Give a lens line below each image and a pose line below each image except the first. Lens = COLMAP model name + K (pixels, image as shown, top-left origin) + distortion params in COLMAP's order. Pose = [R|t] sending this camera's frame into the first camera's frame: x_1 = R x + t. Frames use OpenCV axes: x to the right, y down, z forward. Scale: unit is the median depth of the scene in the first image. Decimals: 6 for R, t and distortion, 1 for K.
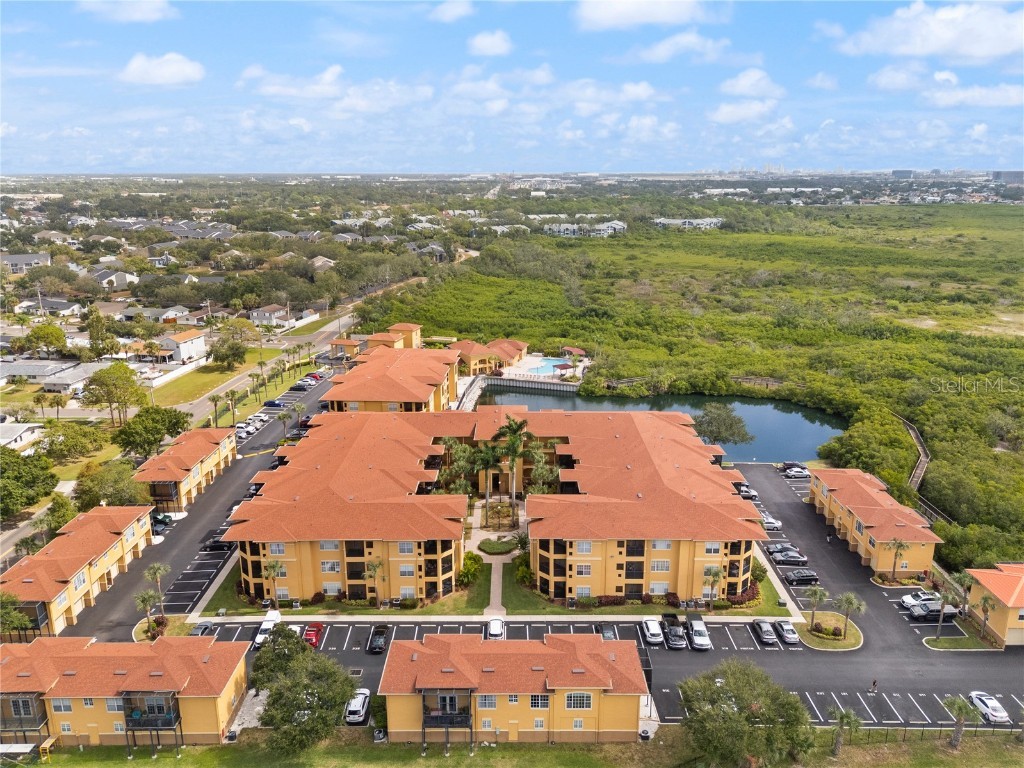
lens RADIAL K [[760.7, 0, 511.9], [0, 760.7, 383.8], [0, 0, 1]] dist [0.035936, -0.002853]
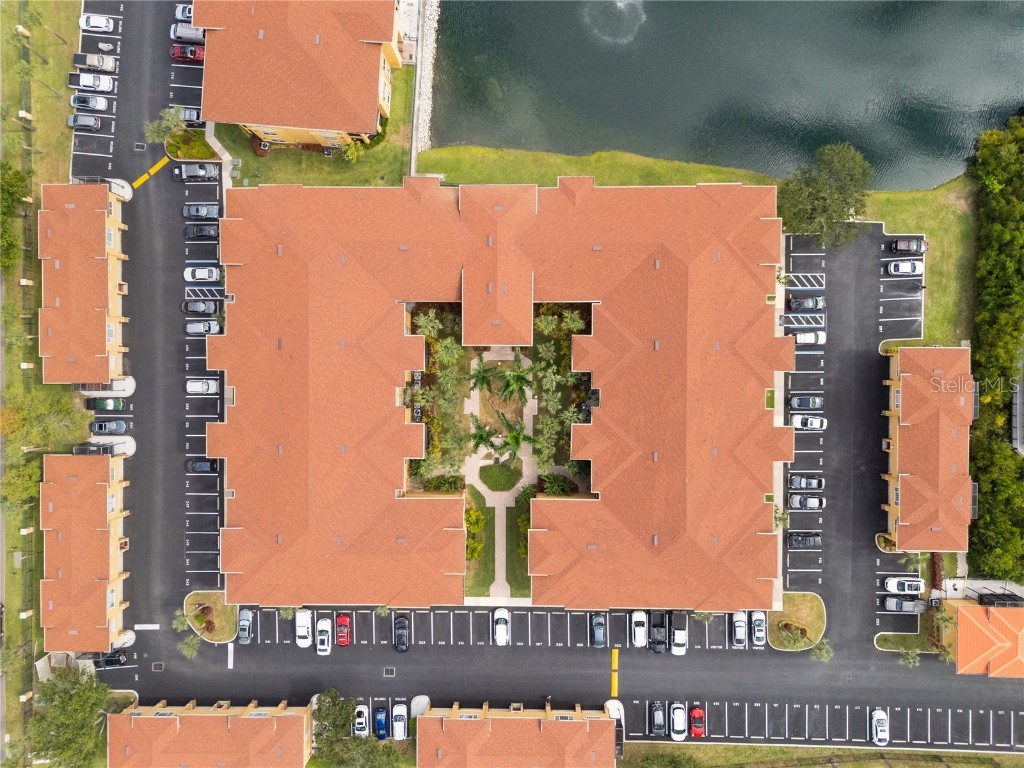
lens RADIAL K [[760.7, 0, 511.9], [0, 760.7, 383.8], [0, 0, 1]] dist [0.035936, -0.002853]
pose [[0.999719, 0.001870, -0.023628, 0.017806], [0.022300, 0.263537, 0.964391, -0.743185], [0.008031, -0.964647, 0.263421, 0.894690]]
